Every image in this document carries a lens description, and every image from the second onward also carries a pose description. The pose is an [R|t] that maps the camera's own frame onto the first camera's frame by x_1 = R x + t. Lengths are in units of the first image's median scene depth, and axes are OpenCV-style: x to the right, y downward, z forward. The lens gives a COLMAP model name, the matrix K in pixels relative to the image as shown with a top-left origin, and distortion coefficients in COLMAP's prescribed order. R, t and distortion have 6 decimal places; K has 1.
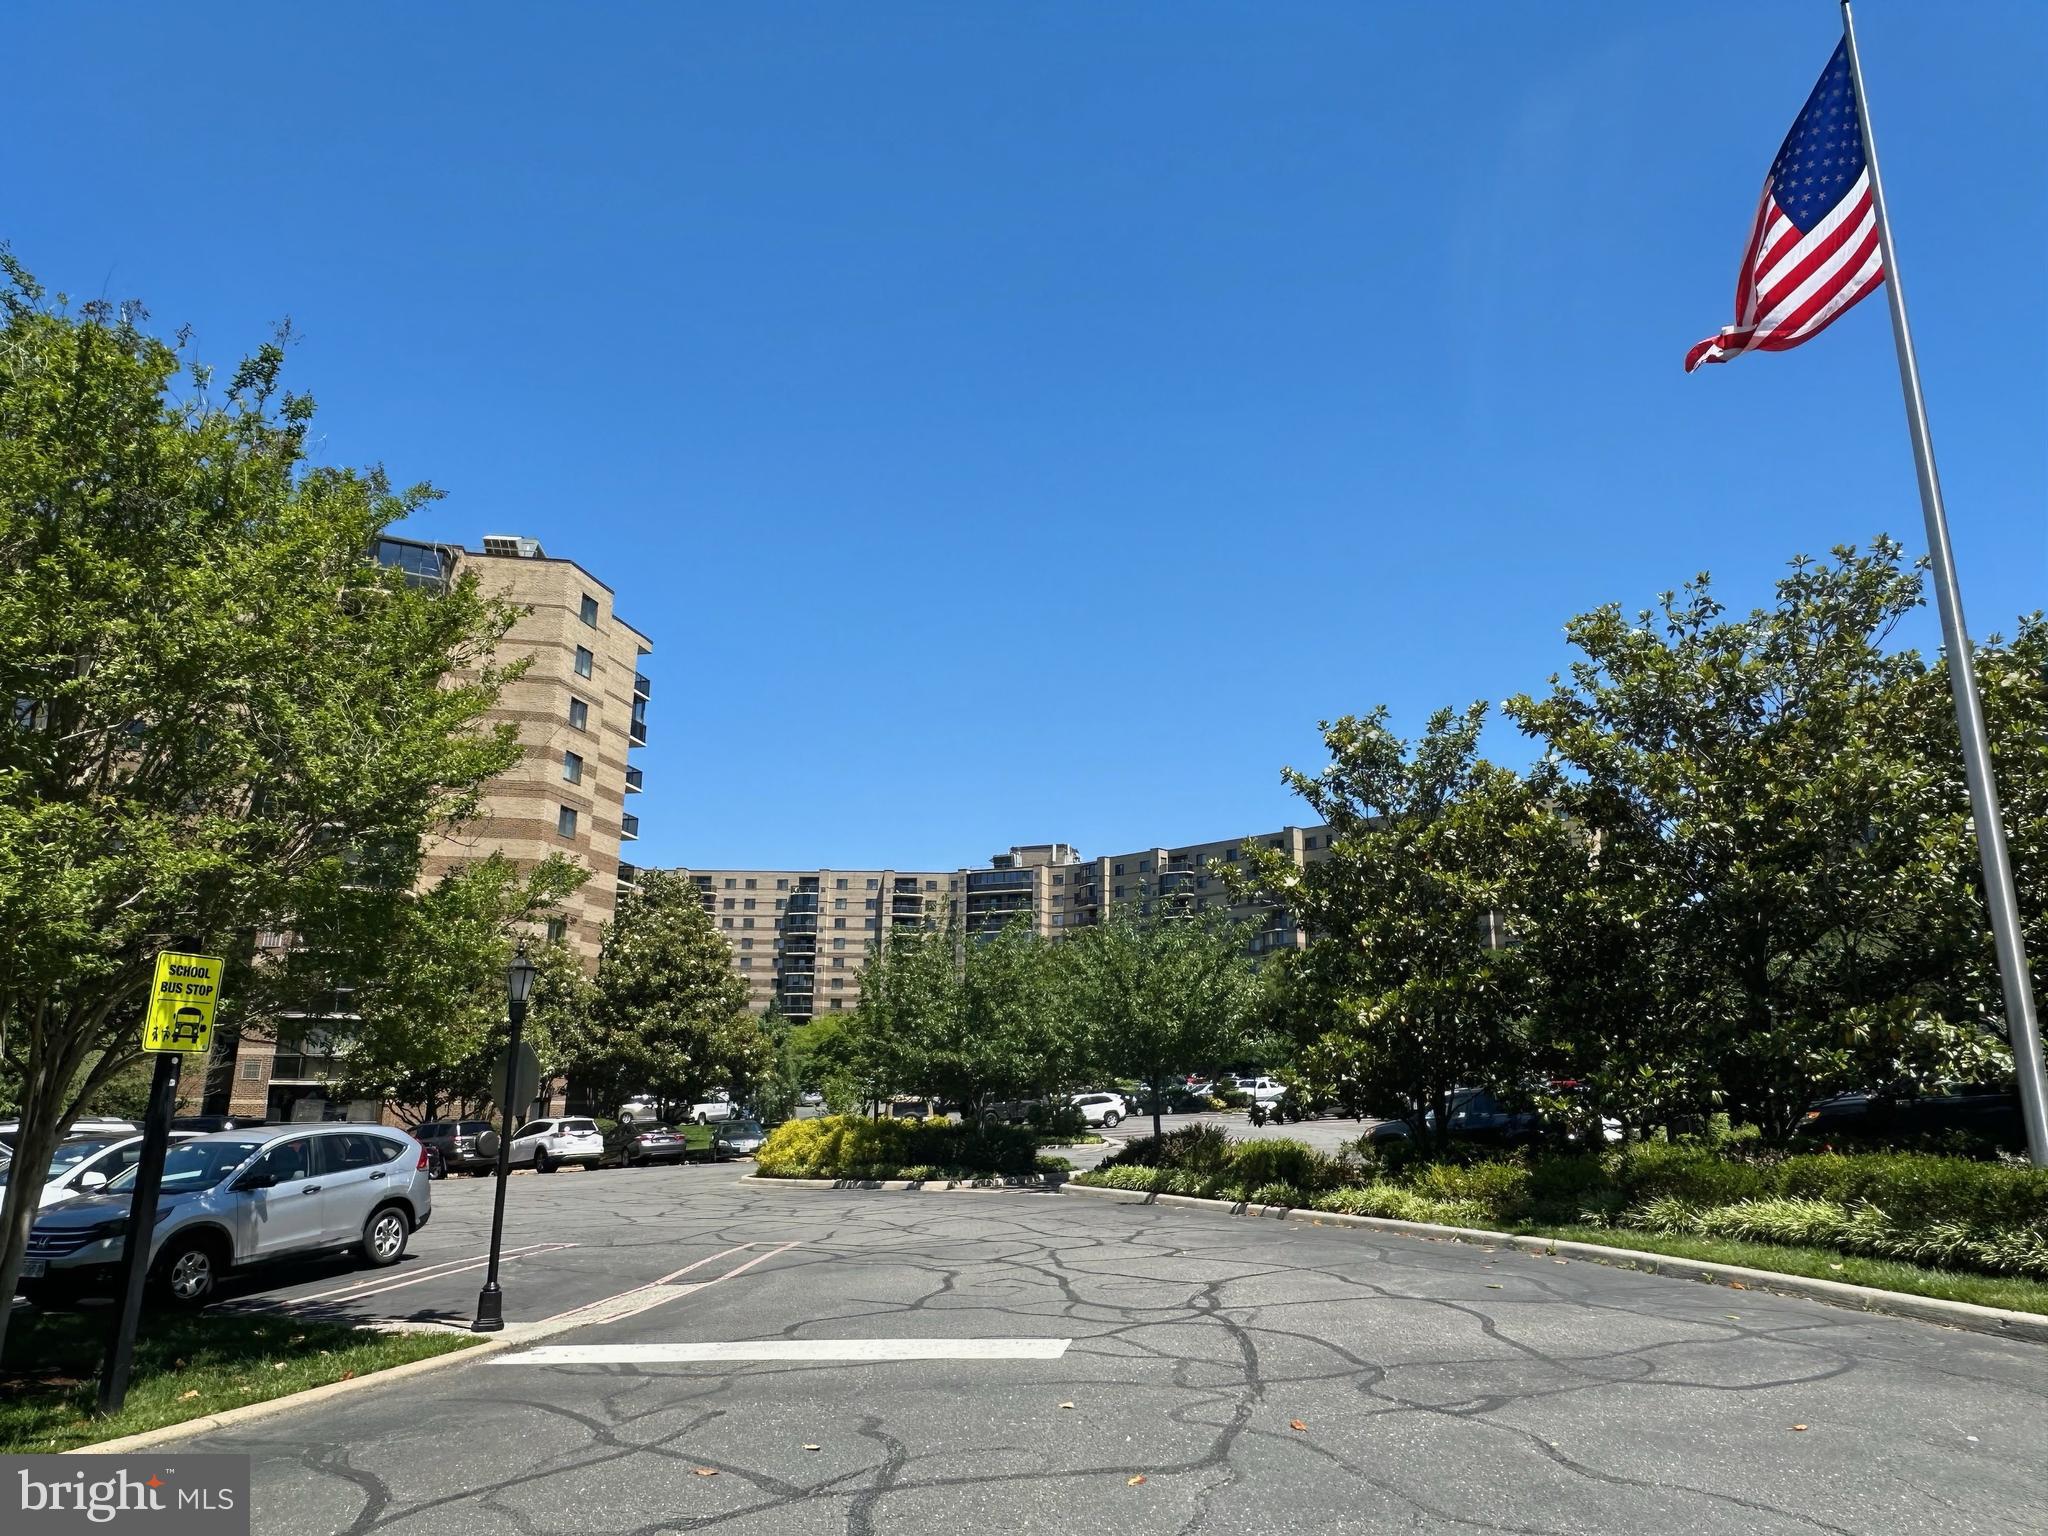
lens RADIAL K [[1317.0, 0, 1024.0], [0, 1317.0, 768.0], [0, 0, 1]] dist [-0.000591, -0.000537]
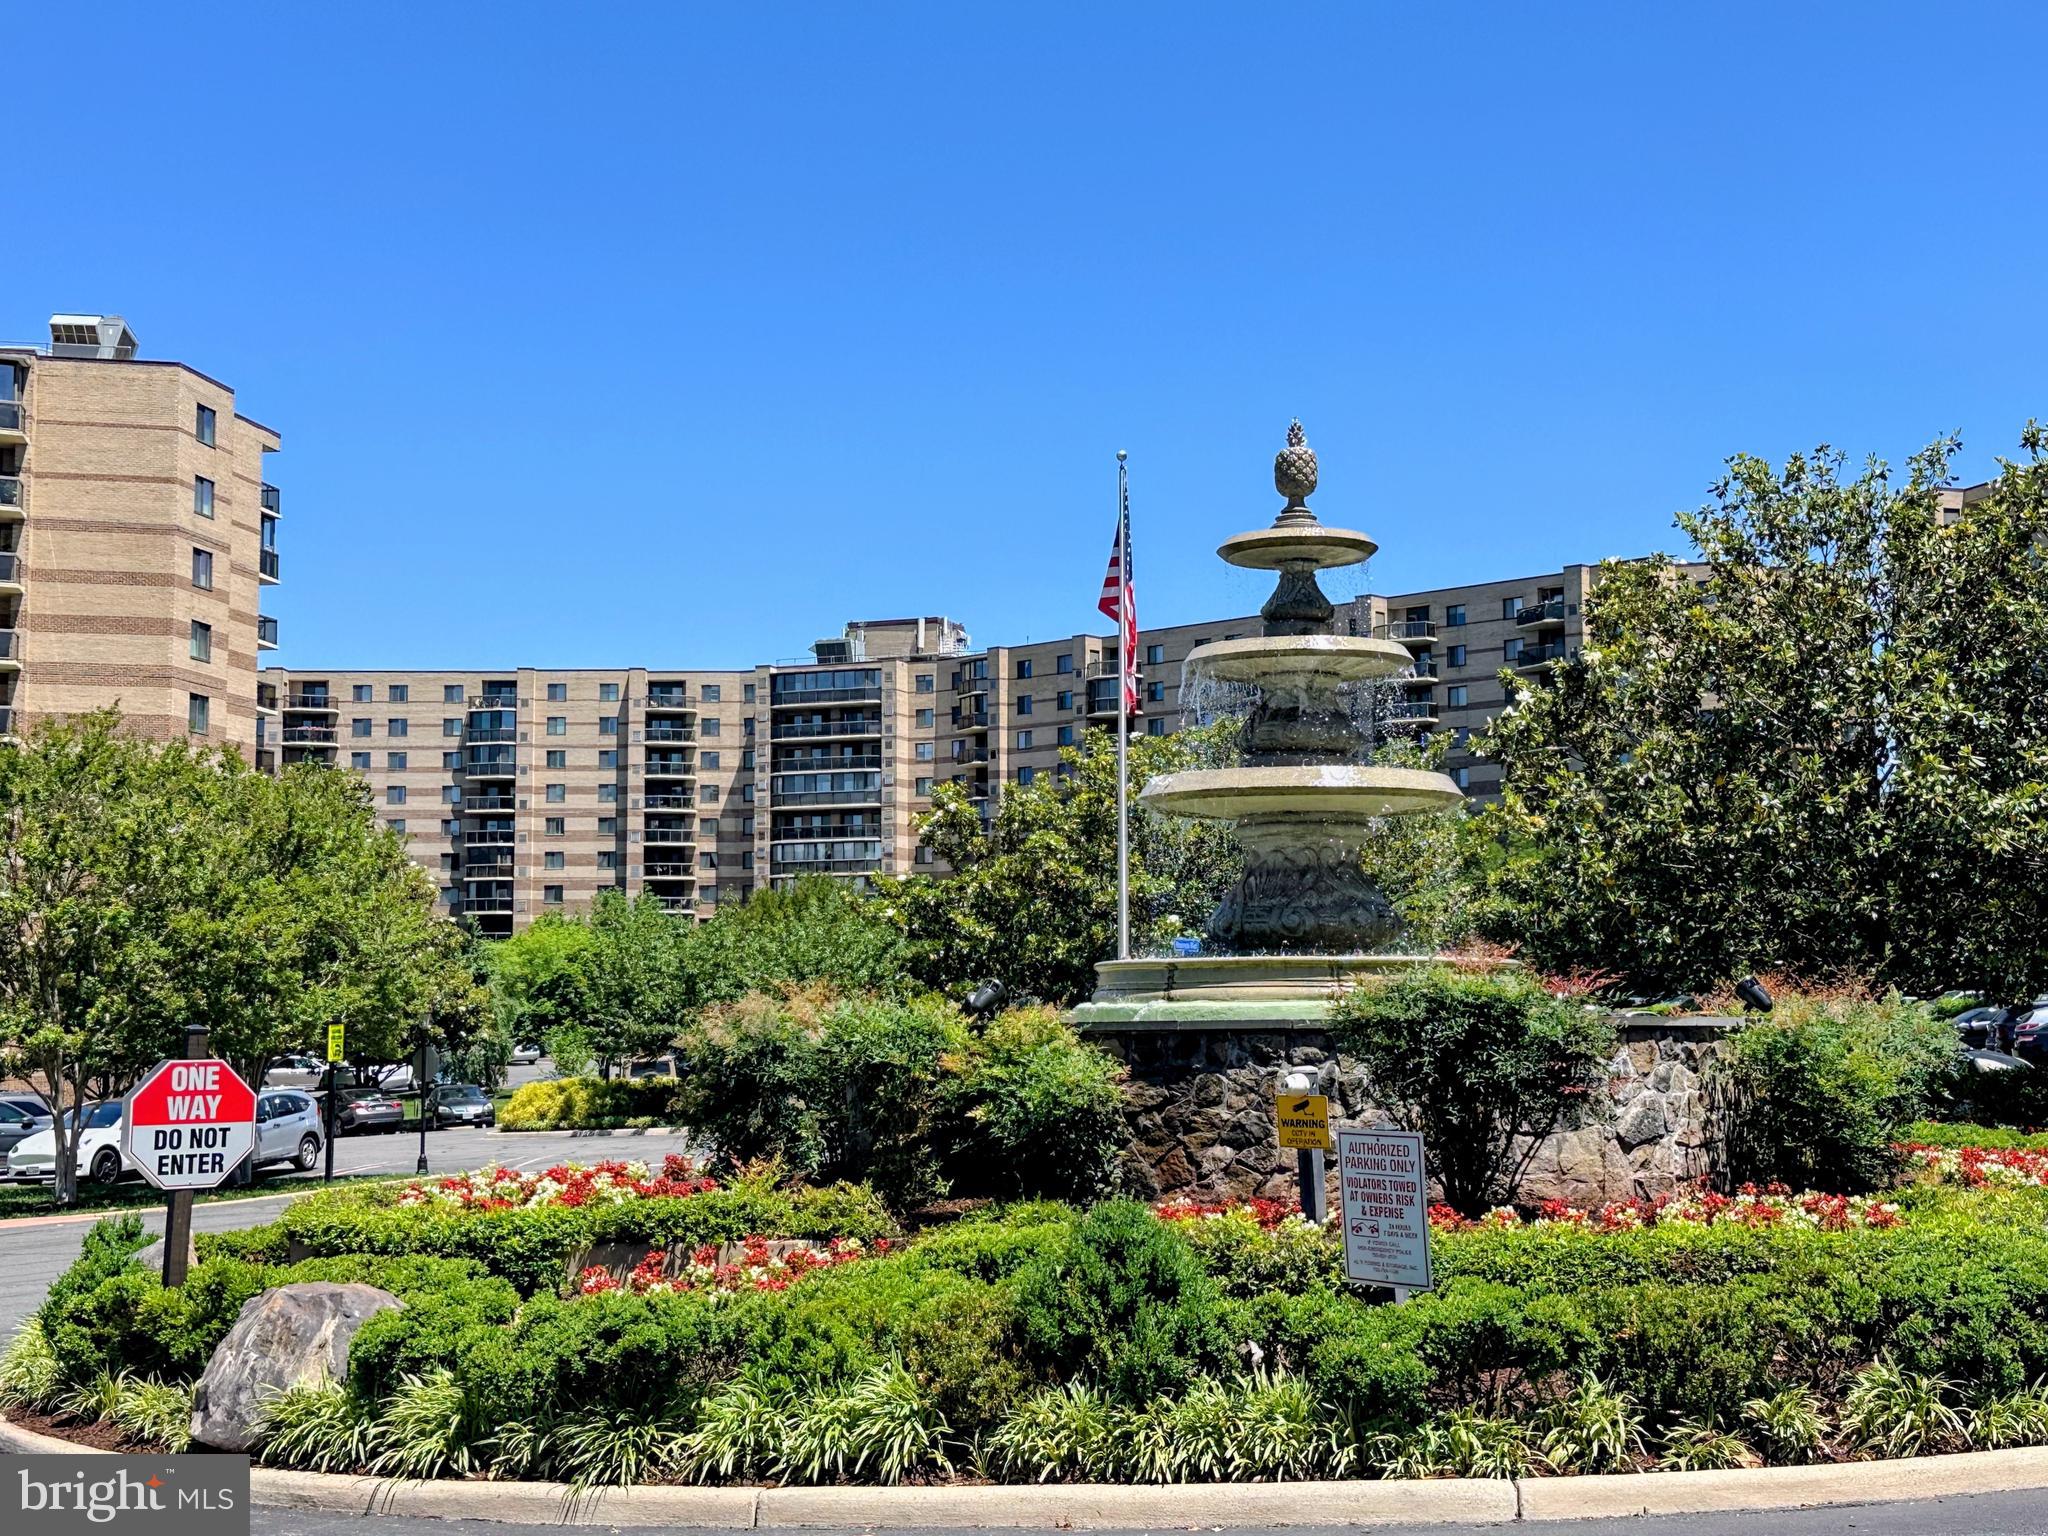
lens RADIAL K [[2682.4, 0, 1024.0], [0, 2682.4, 768.0], [0, 0, 1]] dist [0.108440, 0.037533]
pose [[0.999268, -0.012431, 0.036193, 0.026361], [0.007016, 0.989251, 0.146058, -0.053362], [-0.037619, -0.145697, 0.988614, -0.201700]]
